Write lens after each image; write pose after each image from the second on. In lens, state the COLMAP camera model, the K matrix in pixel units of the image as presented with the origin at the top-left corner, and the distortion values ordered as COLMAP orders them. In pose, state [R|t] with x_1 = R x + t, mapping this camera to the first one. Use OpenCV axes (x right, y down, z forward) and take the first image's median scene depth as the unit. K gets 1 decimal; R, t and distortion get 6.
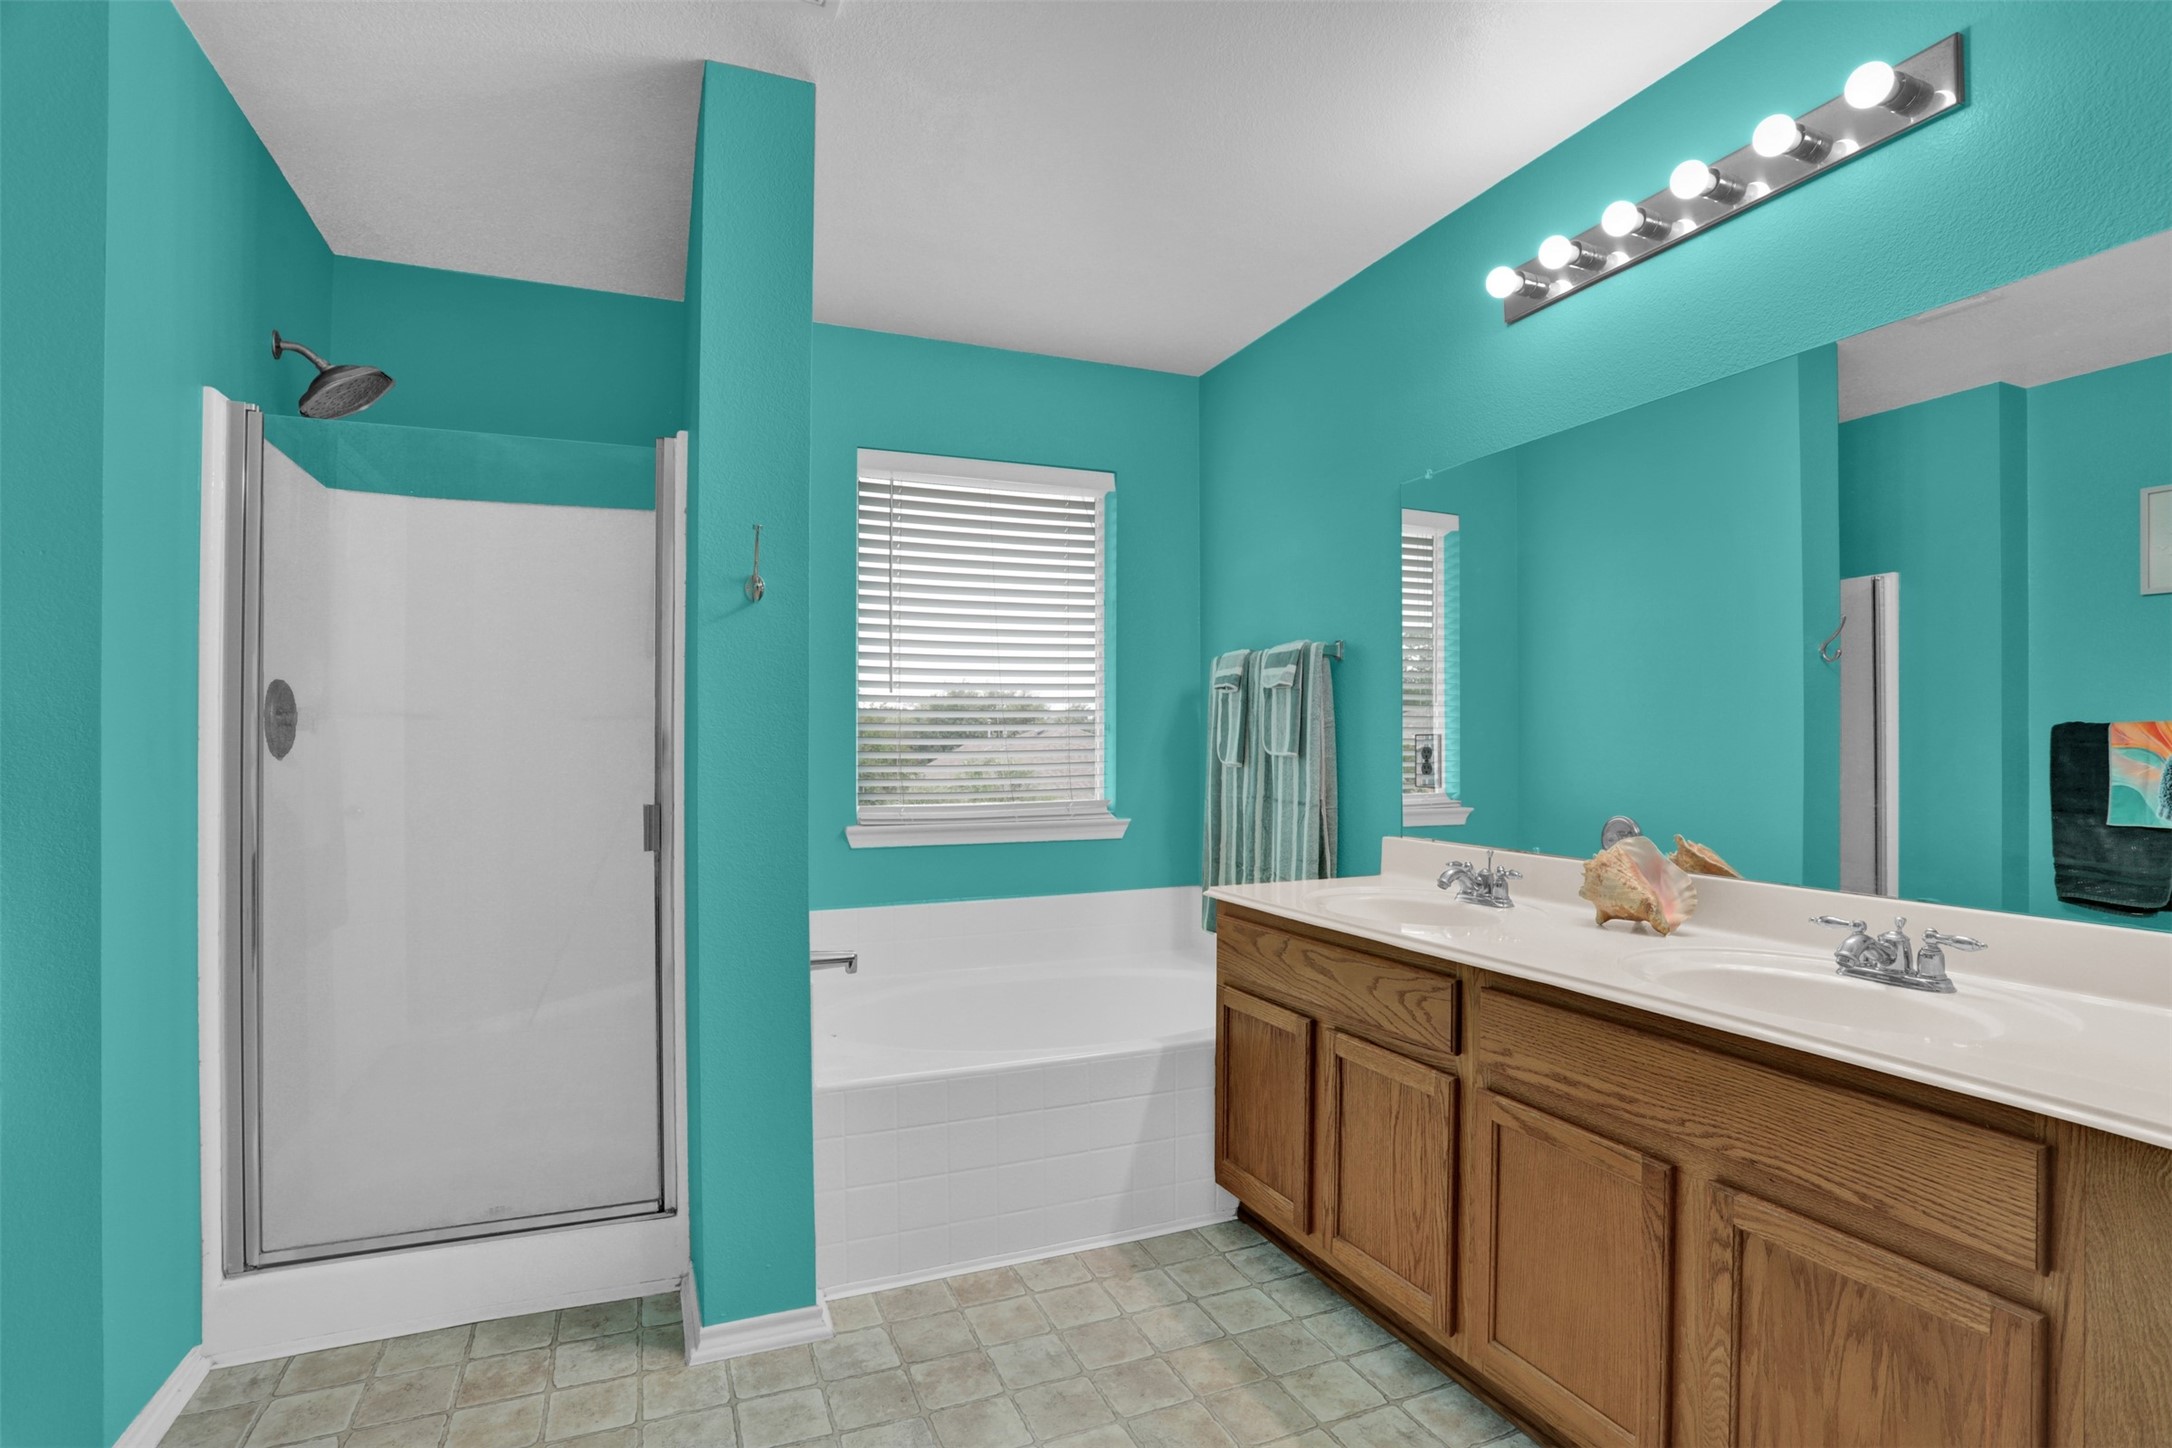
lens RADIAL K [[1088.2, 0, 1086.0], [0, 1088.2, 724.0], [0, 0, 1]] dist [-0.078662, 0.035083]
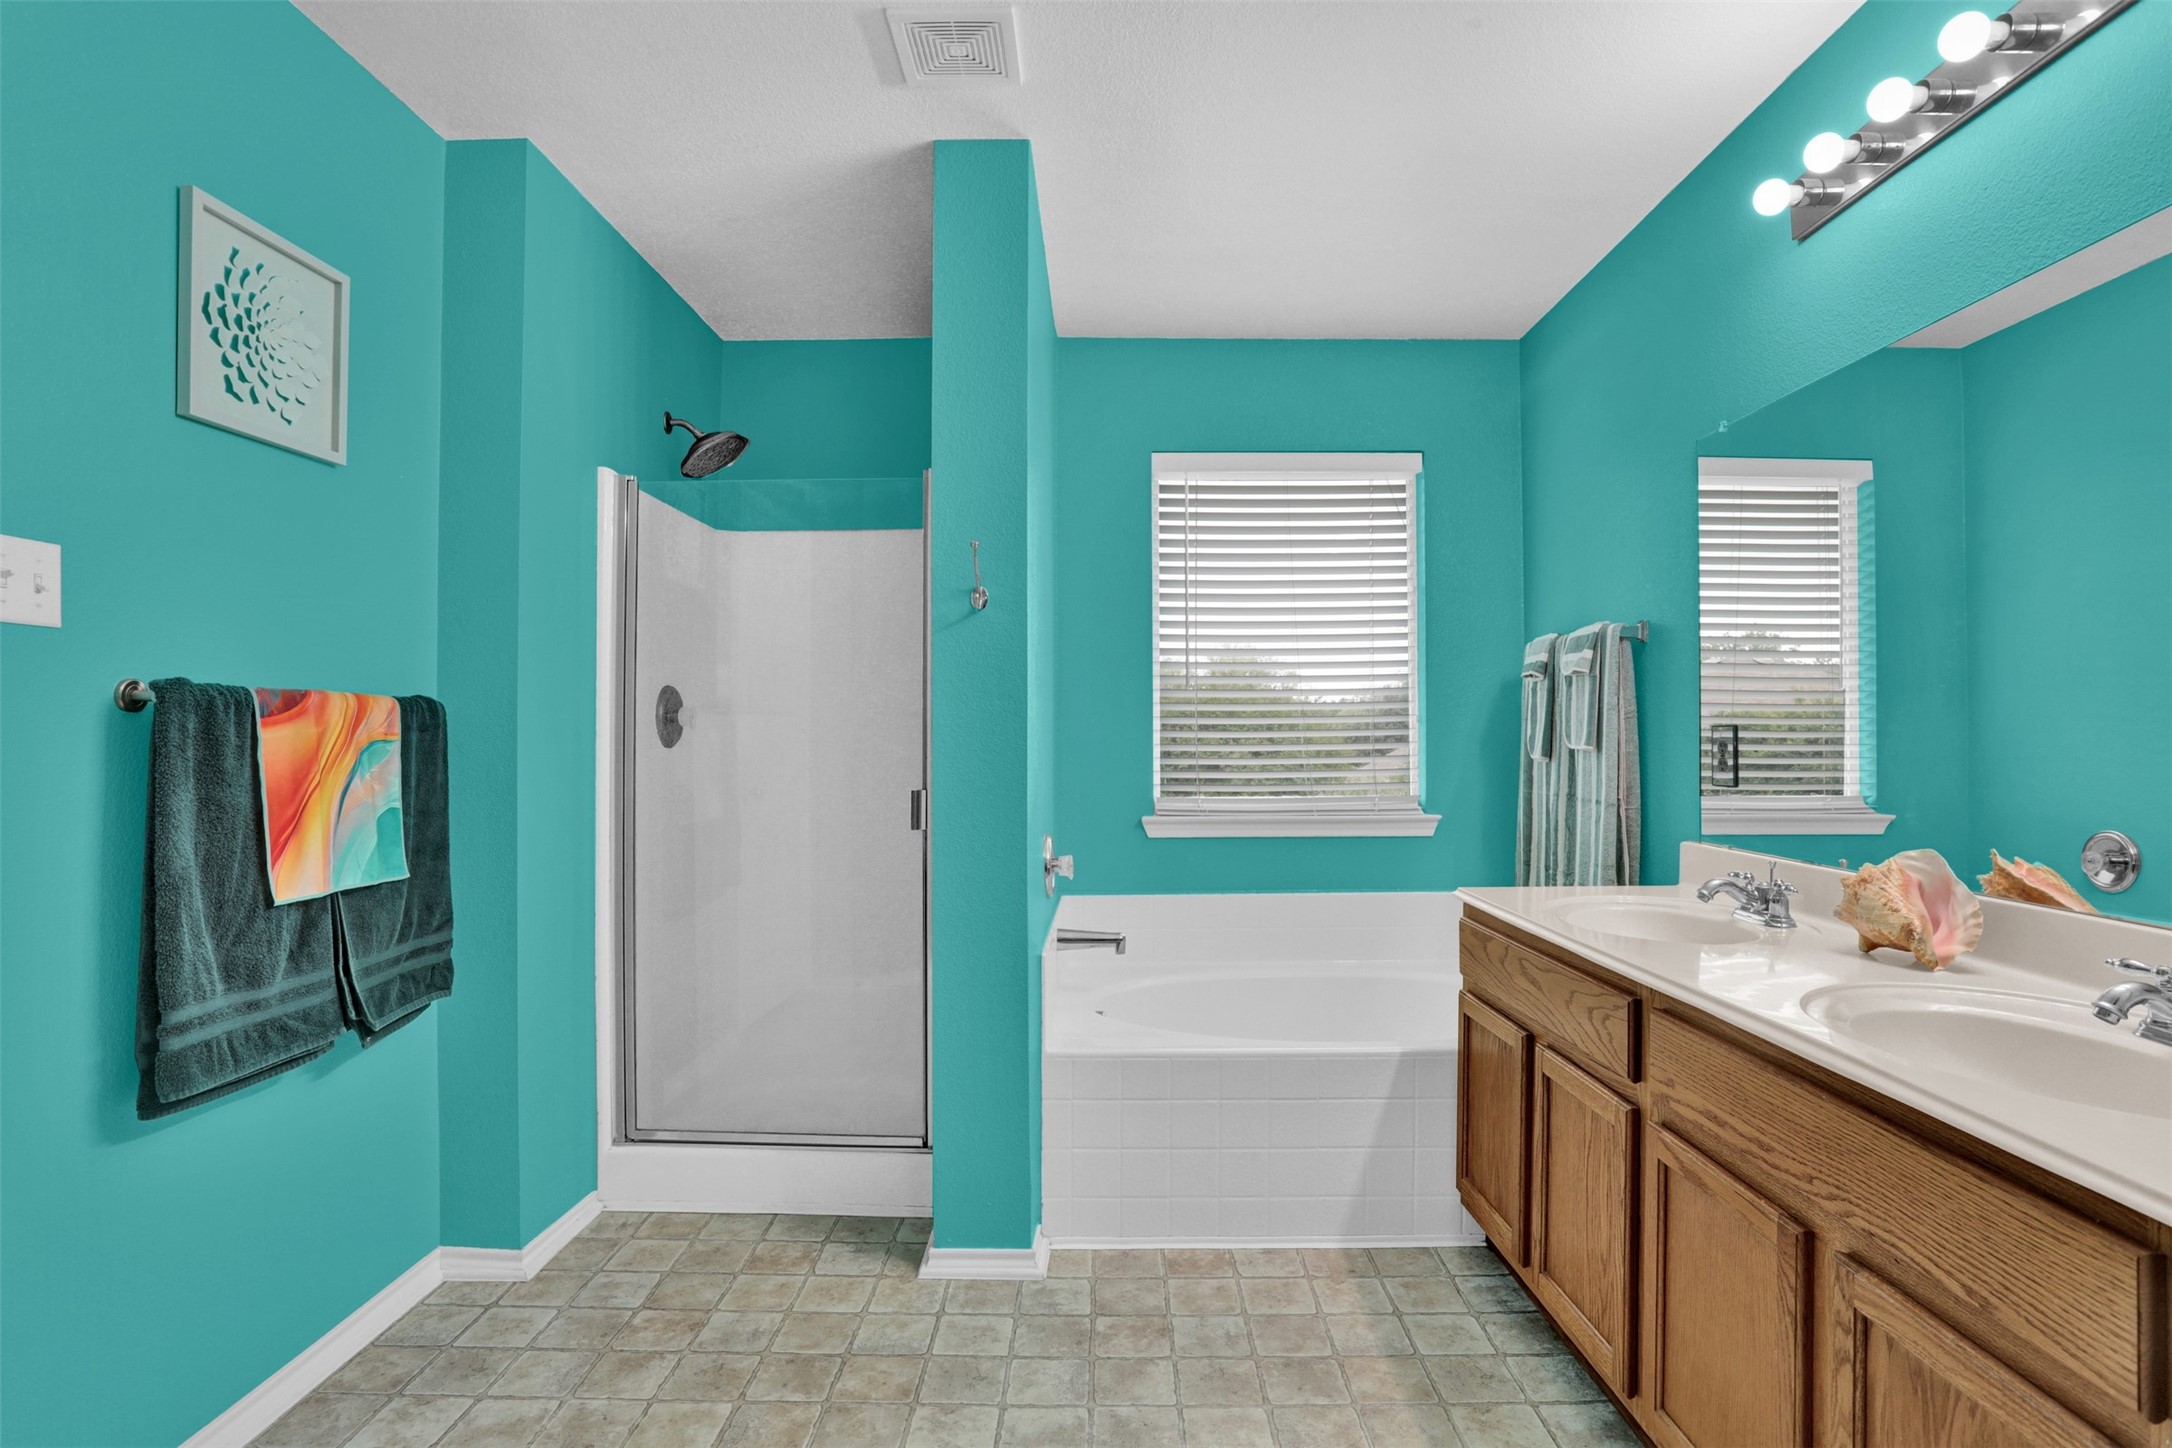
lens RADIAL K [[1132.5, 0, 1087.1], [0, 1132.5, 708.7], [0, 0, 1]] dist [-0.069486, 0.029189]
pose [[0.912865, -0.010286, -0.408132, 0.276229], [0.006972, 0.999930, -0.009609, 0.001490], [0.408202, 0.005926, 0.912873, -0.032407]]
